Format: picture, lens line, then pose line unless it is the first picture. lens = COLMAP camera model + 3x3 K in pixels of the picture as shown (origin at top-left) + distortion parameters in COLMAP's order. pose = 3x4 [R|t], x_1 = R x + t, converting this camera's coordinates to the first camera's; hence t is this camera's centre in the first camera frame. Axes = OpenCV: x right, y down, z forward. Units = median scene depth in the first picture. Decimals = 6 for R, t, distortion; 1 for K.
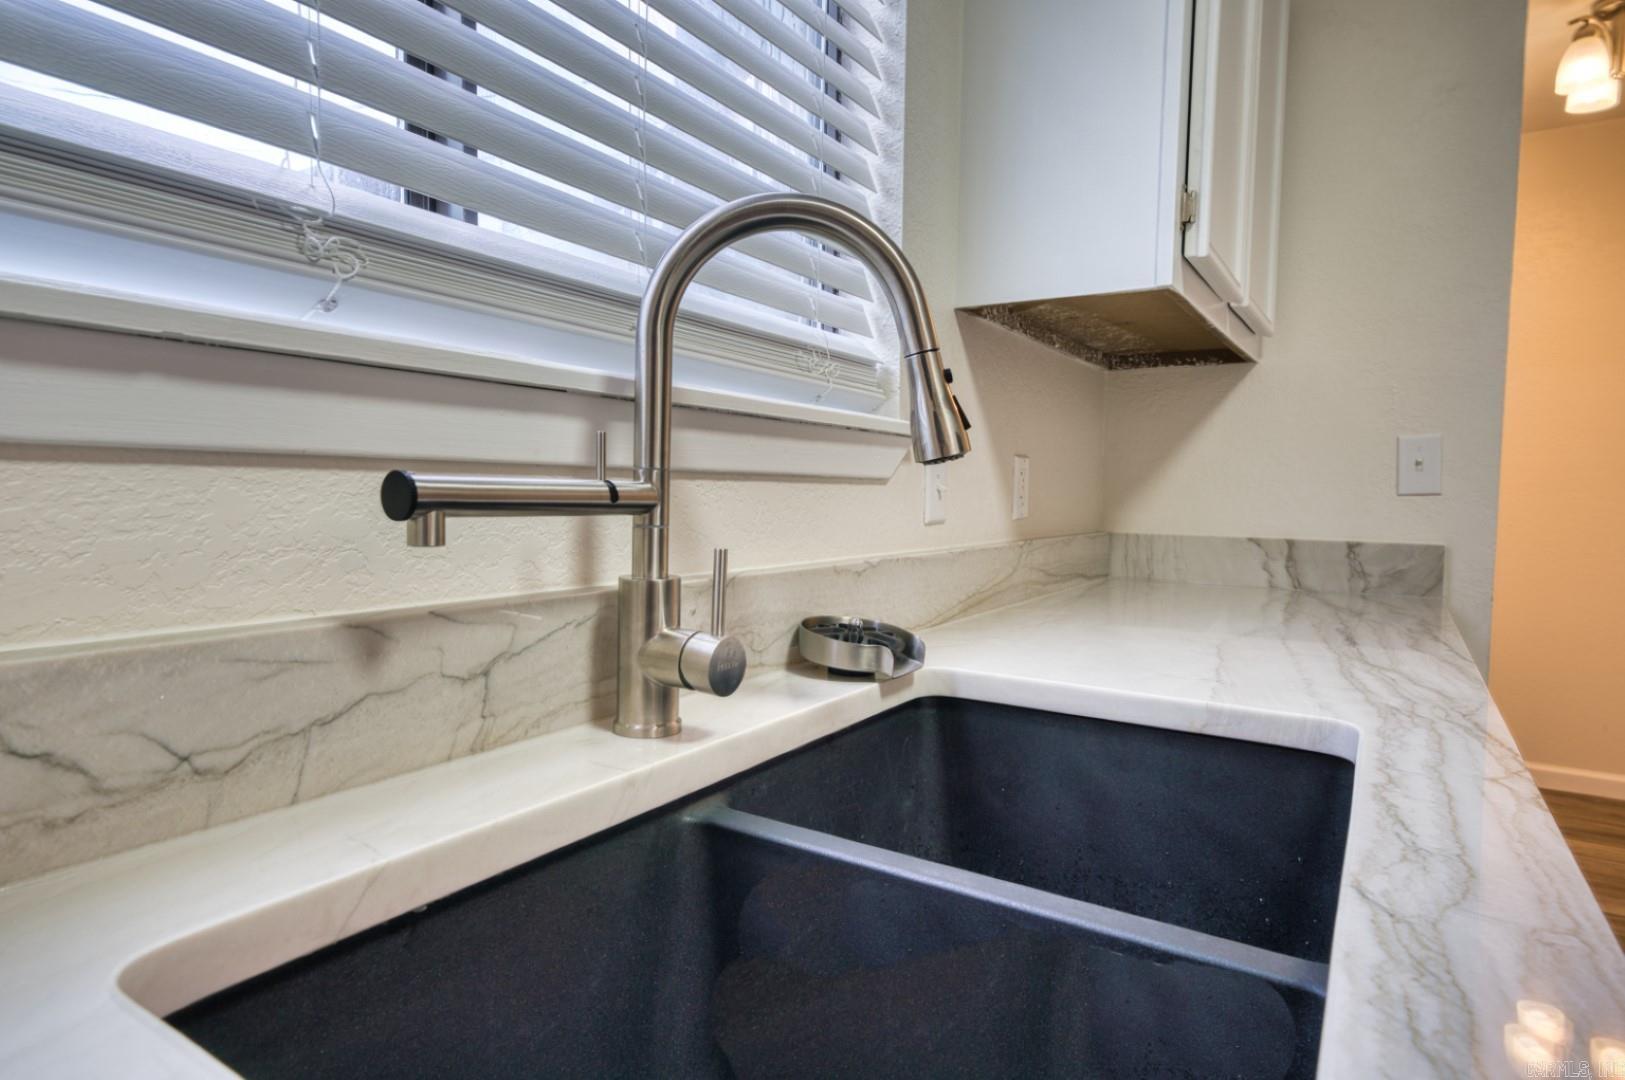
lens RADIAL K [[882.1, 0, 813.3], [0, 882.1, 540.9], [0, 0, 1]] dist [0.006139, 0.000506]
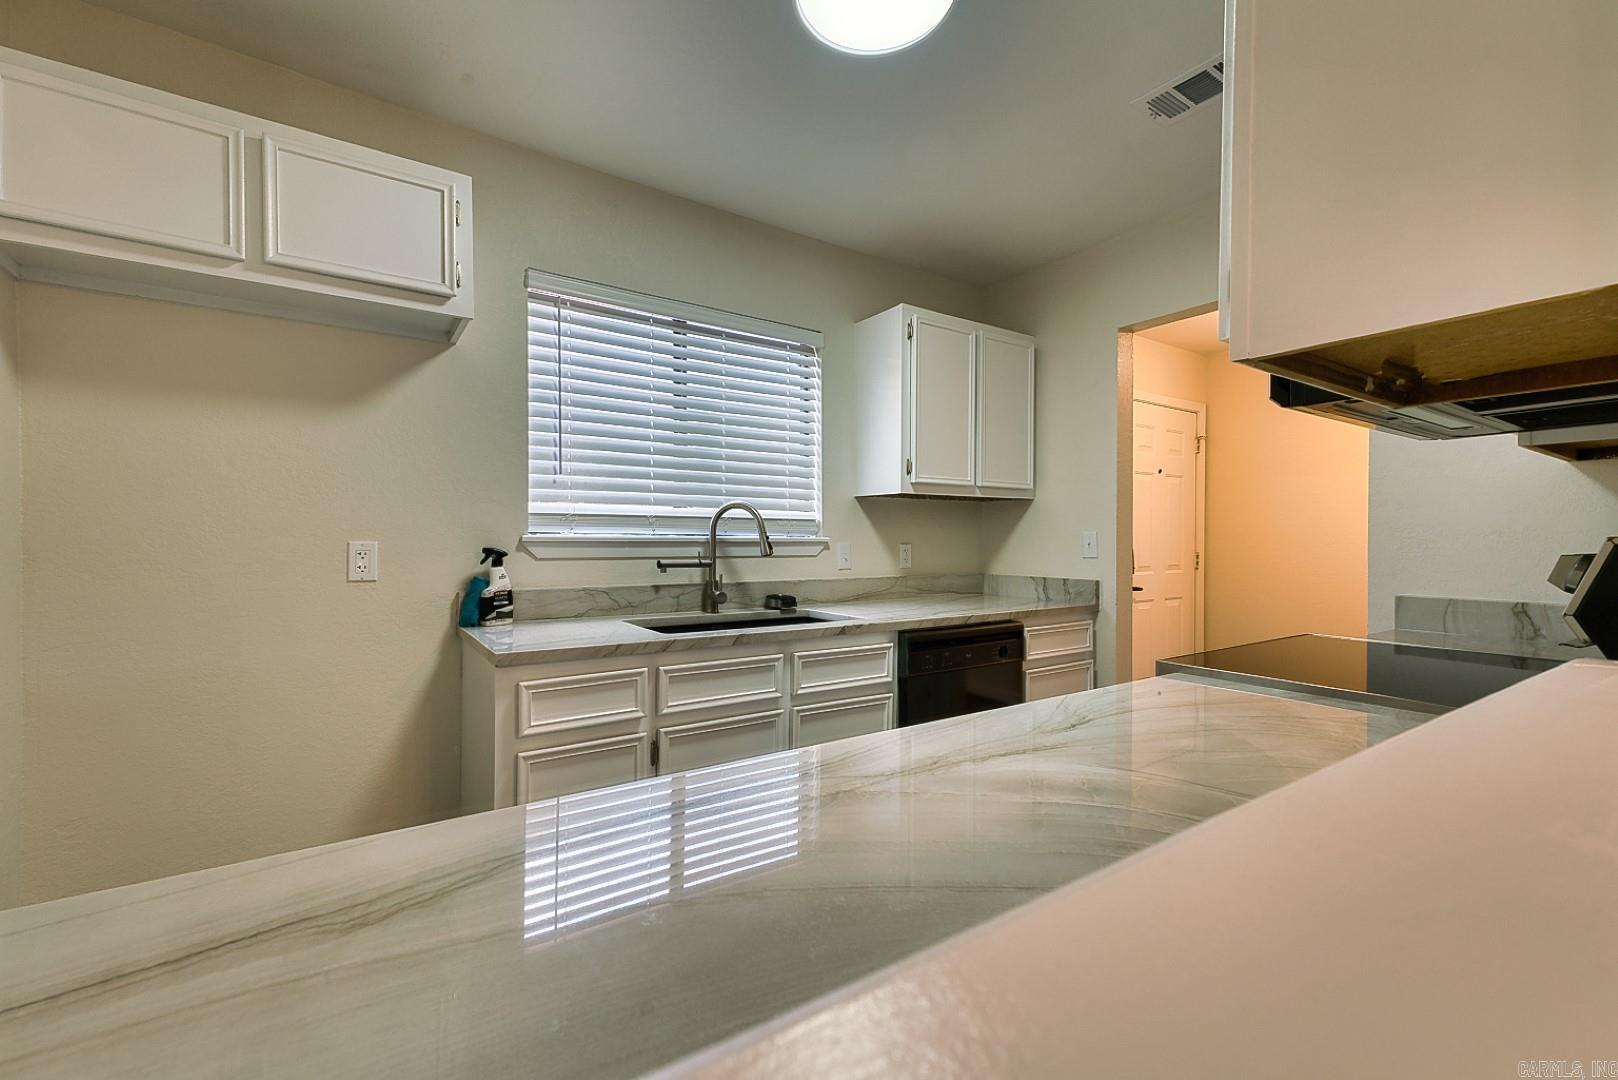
lens RADIAL K [[650.9, 0, 804.1], [0, 650.9, 545.8], [0, 0, 1]] dist [0.023517, -0.003299]
pose [[0.916497, -0.009129, -0.399938, 1.276270], [-0.012511, 0.998596, -0.051464, 0.022263], [0.399846, 0.052170, 0.915096, -1.550940]]
